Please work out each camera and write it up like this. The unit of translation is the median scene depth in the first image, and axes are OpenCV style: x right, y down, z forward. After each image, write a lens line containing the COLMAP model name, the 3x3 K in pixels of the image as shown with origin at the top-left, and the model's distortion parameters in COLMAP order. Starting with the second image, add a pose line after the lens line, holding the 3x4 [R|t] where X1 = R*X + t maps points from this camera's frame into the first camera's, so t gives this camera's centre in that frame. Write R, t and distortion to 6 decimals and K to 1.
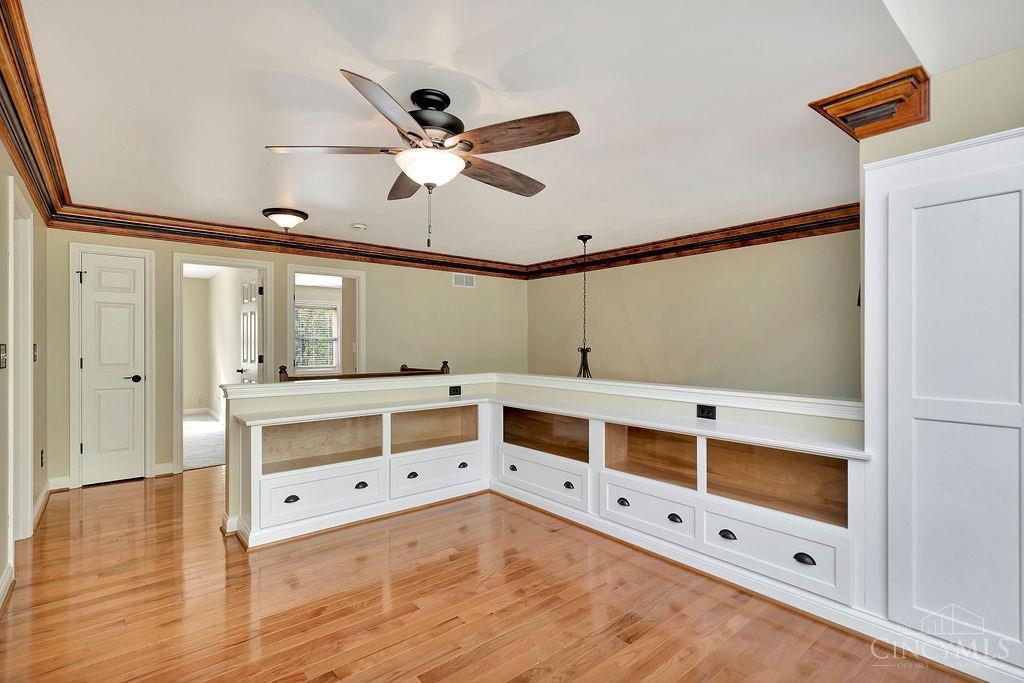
lens RADIAL K [[483.9, 0, 510.1], [0, 483.9, 354.9], [0, 0, 1]] dist [0.002079, 0.000094]
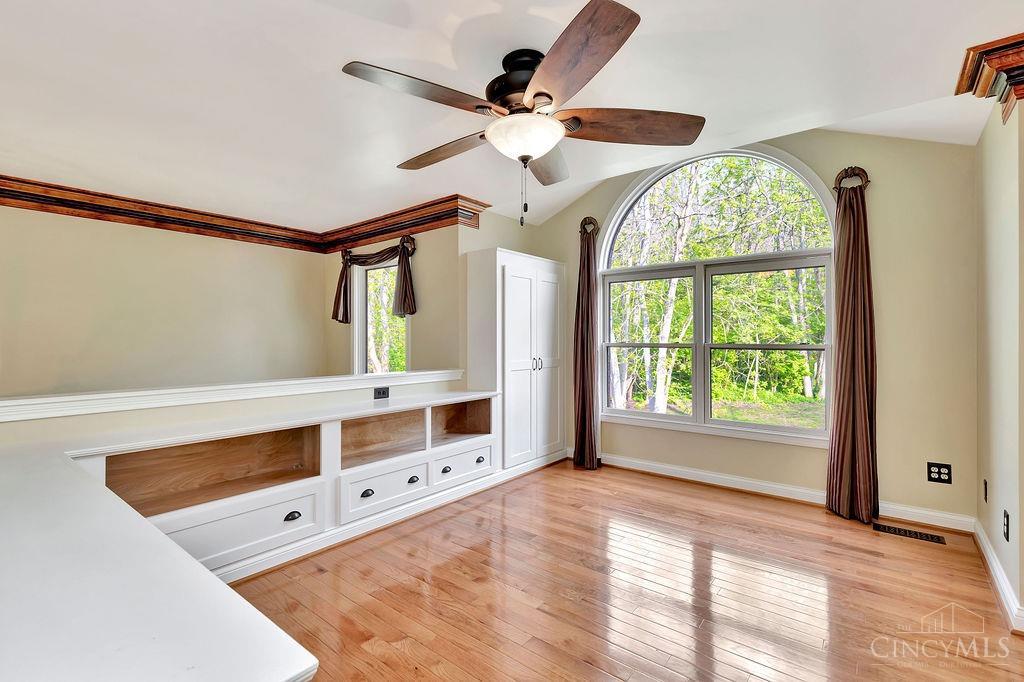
lens RADIAL K [[461.4, 0, 505.0], [0, 461.4, 343.5], [0, 0, 1]] dist [0.003680, 0.000176]
pose [[-0.189818, -0.007150, 0.981793, -0.766631], [0.029566, 0.999478, 0.012995, -0.011191], [-0.981374, 0.031494, -0.189508, 0.900954]]
